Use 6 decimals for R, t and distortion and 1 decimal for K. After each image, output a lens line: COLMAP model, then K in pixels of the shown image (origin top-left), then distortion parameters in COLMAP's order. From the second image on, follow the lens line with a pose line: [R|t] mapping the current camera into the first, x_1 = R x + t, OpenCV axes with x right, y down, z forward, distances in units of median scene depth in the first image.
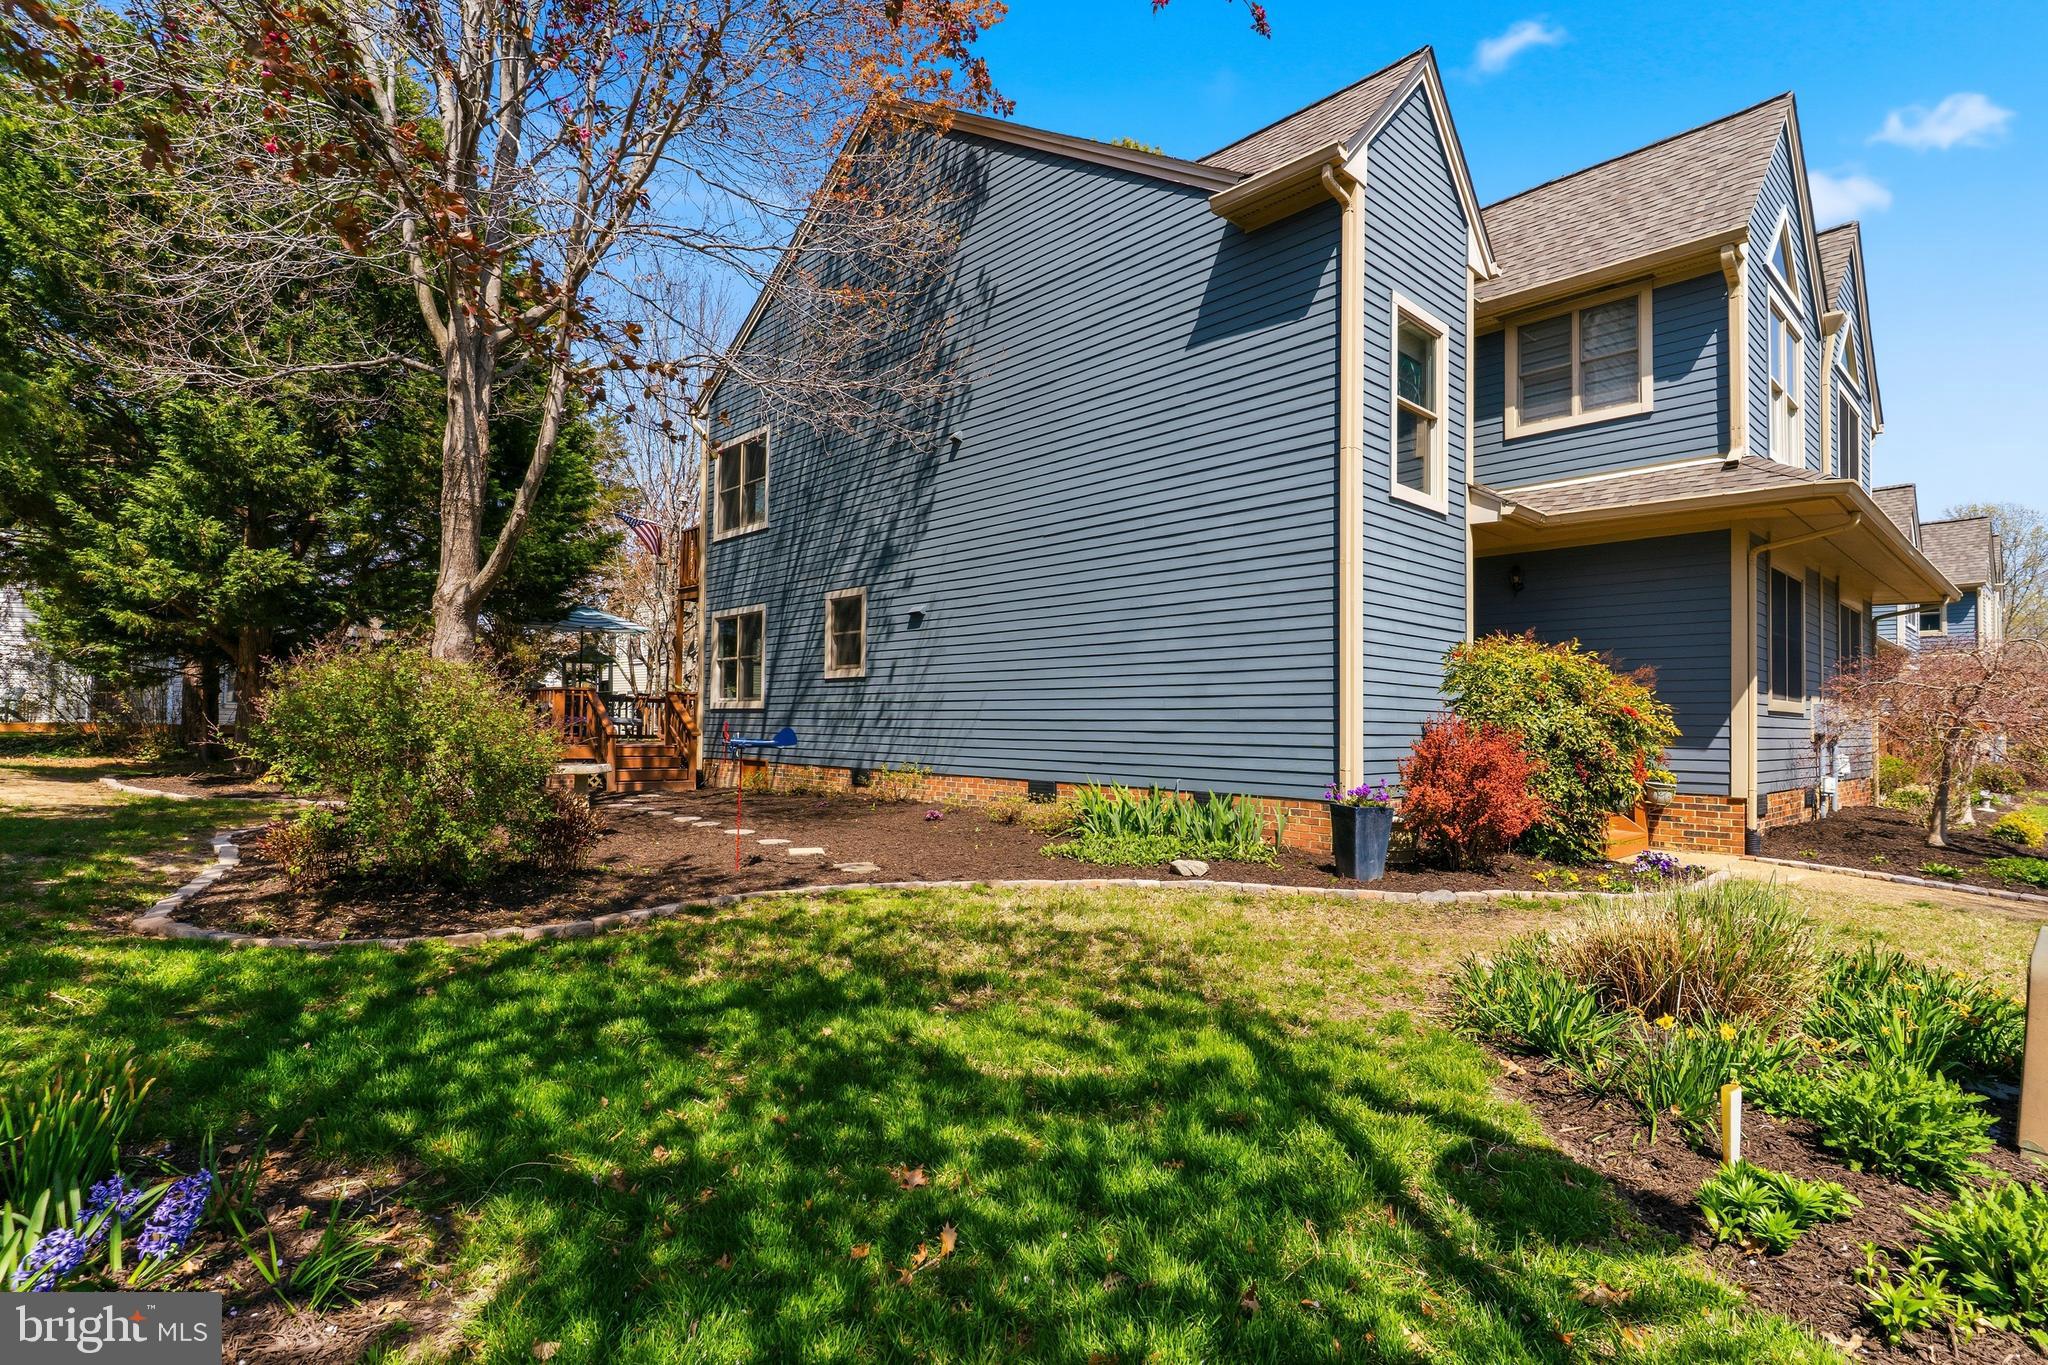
lens RADIAL K [[1009.9, 0, 1021.8], [0, 1009.9, 709.6], [0, 0, 1]] dist [0.002508, 0.000156]
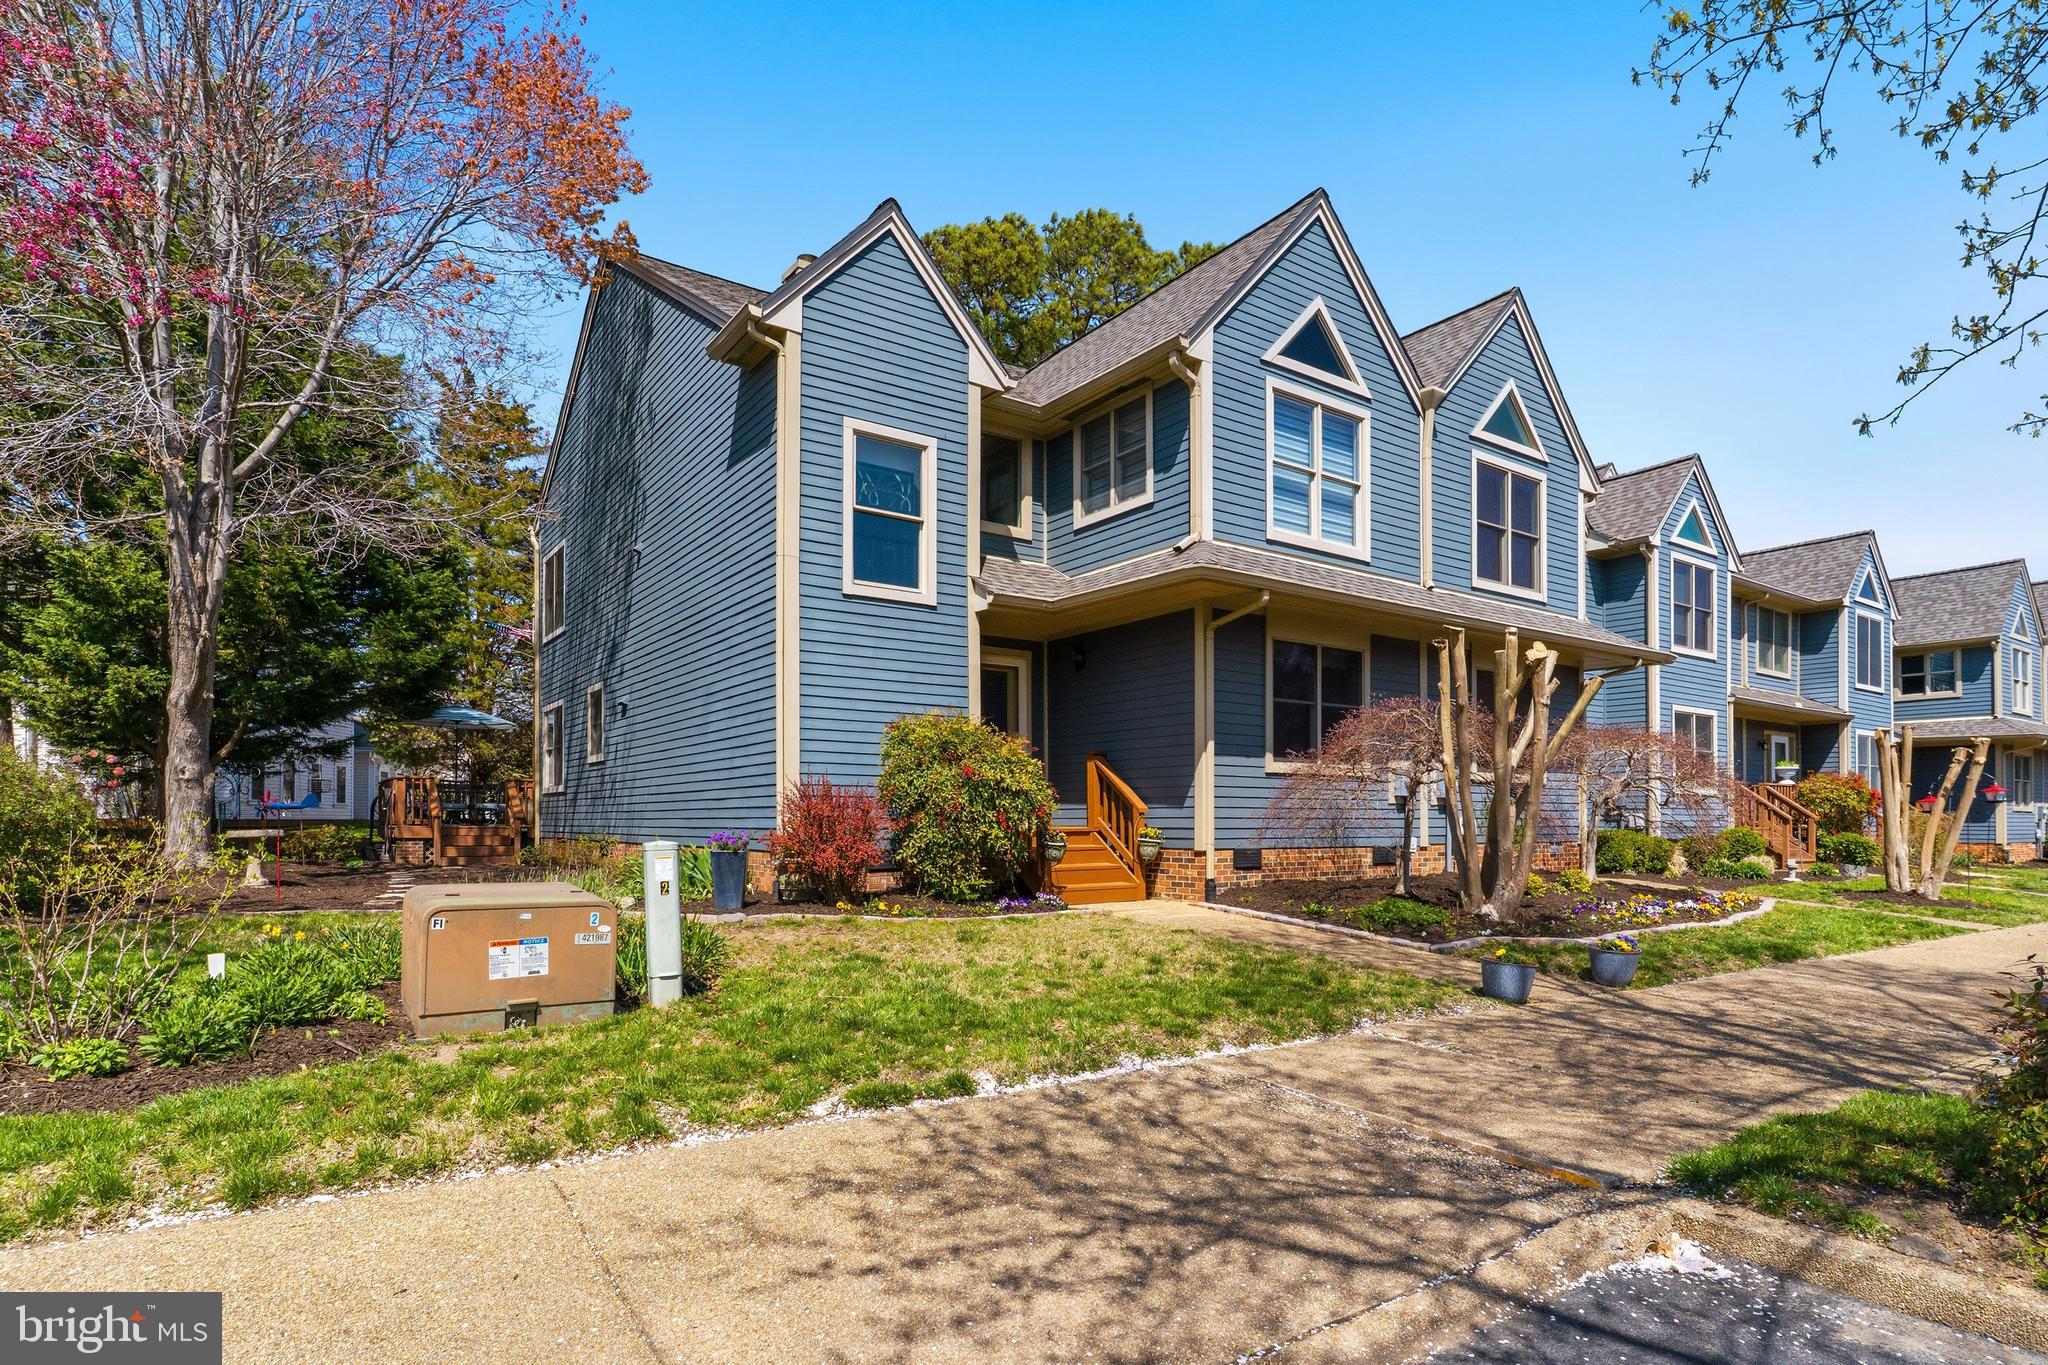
lens RADIAL K [[1073.3, 0, 1021.1], [0, 1073.3, 817.8], [0, 0, 1]] dist [0.000159, -0.000575]
pose [[0.990160, -0.012723, -0.139359, 0.656838], [0.014684, 0.999807, 0.013052, 0.031924], [0.139166, -0.014970, 0.990156, -0.184432]]
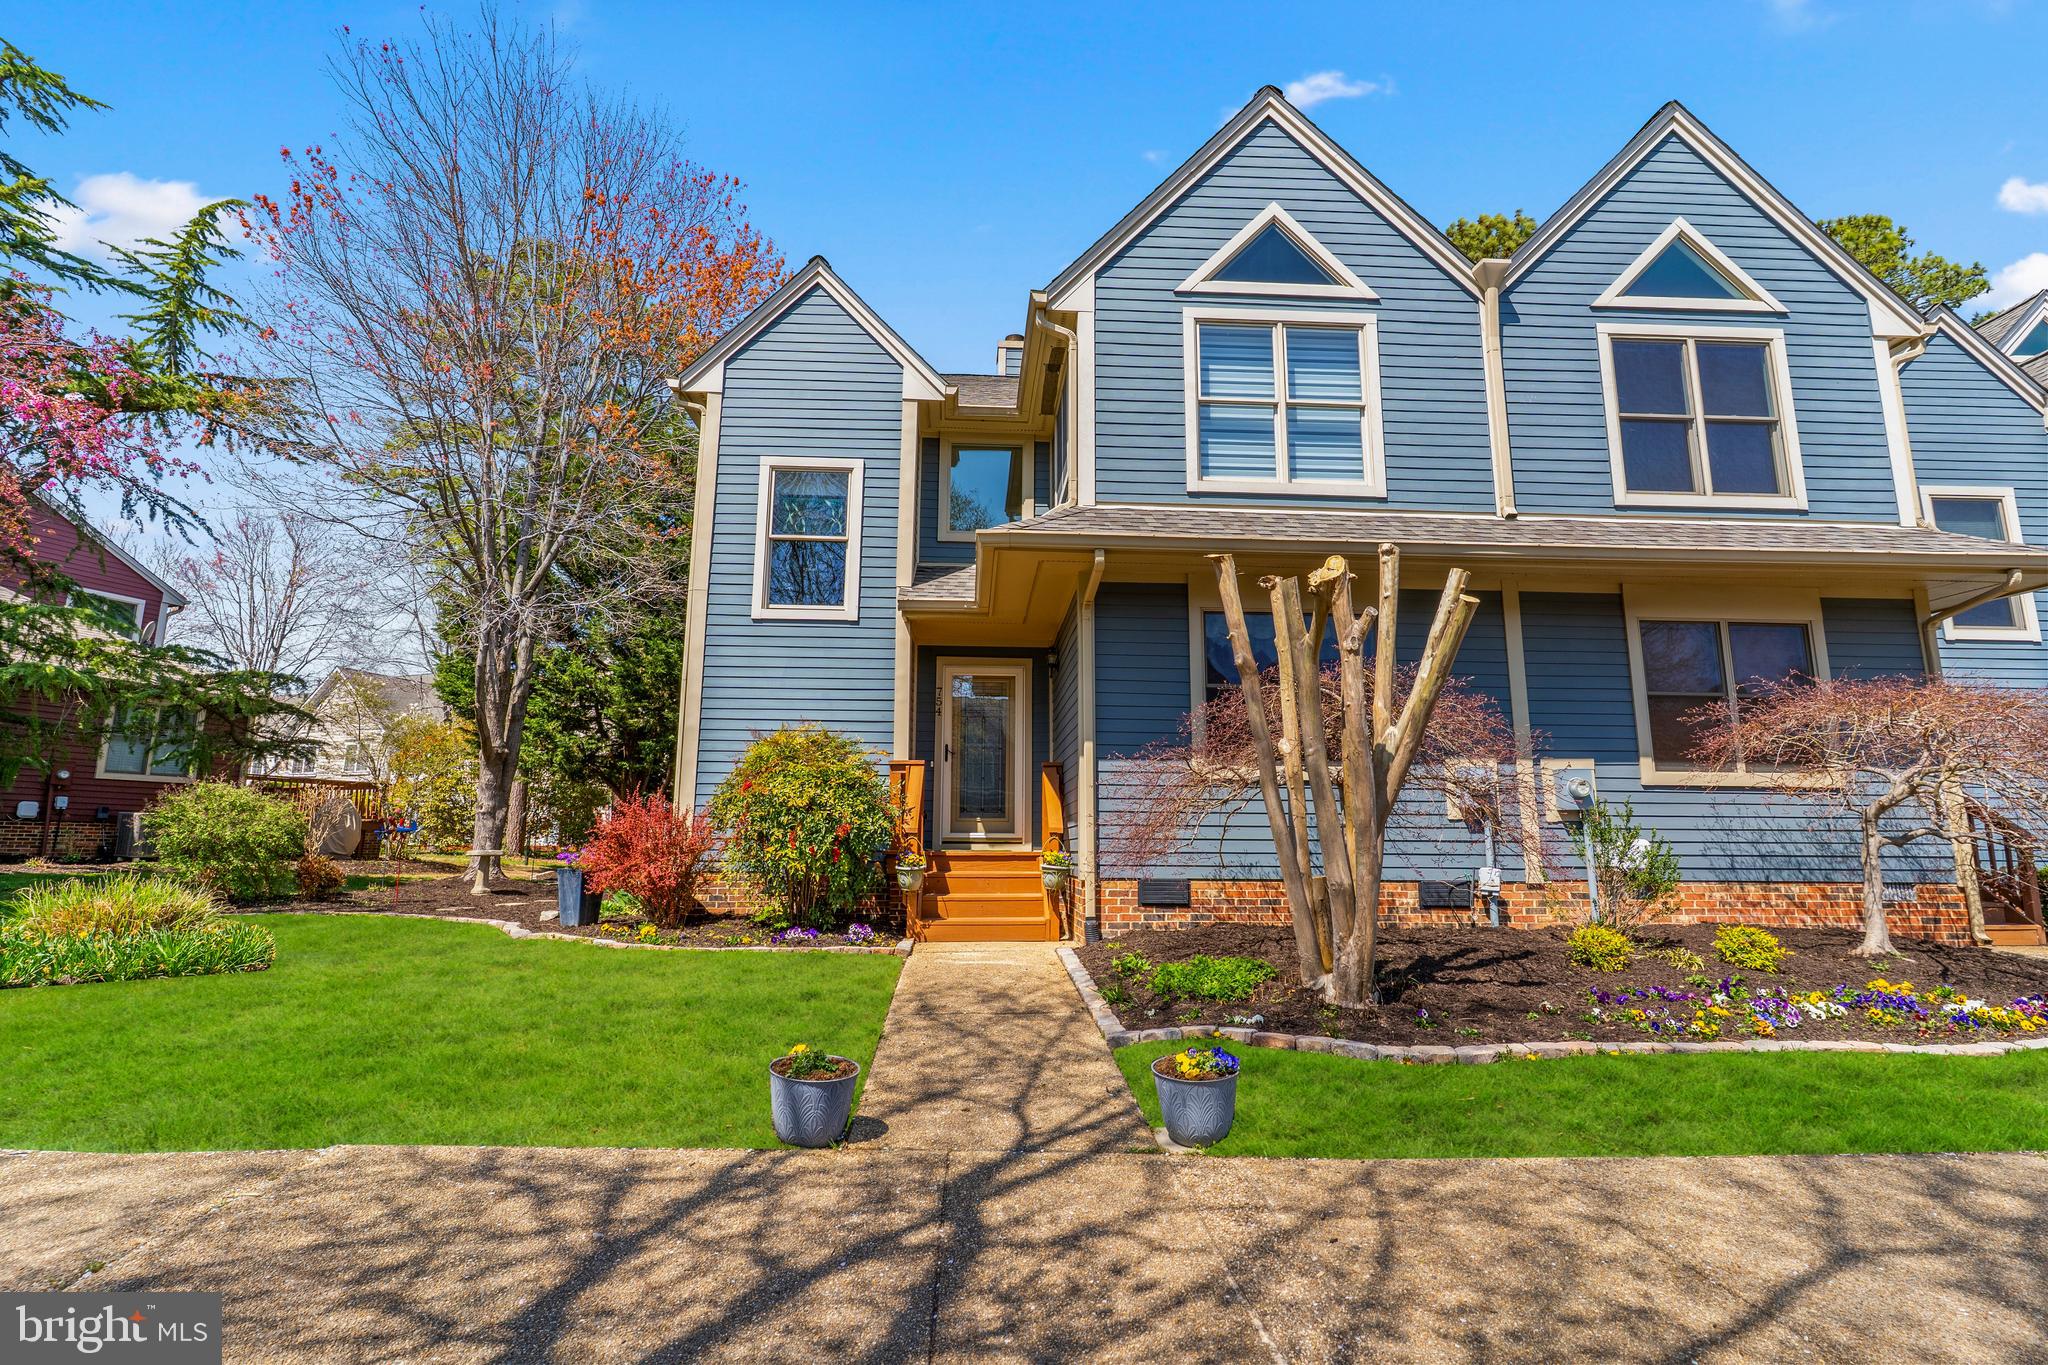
lens RADIAL K [[973.8, 0, 1024.0], [0, 973.8, 682.5], [0, 0, 1]] dist [0.003155, 0.000597]
pose [[0.763251, -0.118810, -0.635085, 1.195270], [0.015548, 0.986040, -0.165780, 0.055660], [0.645915, 0.116657, 0.754443, 0.301933]]
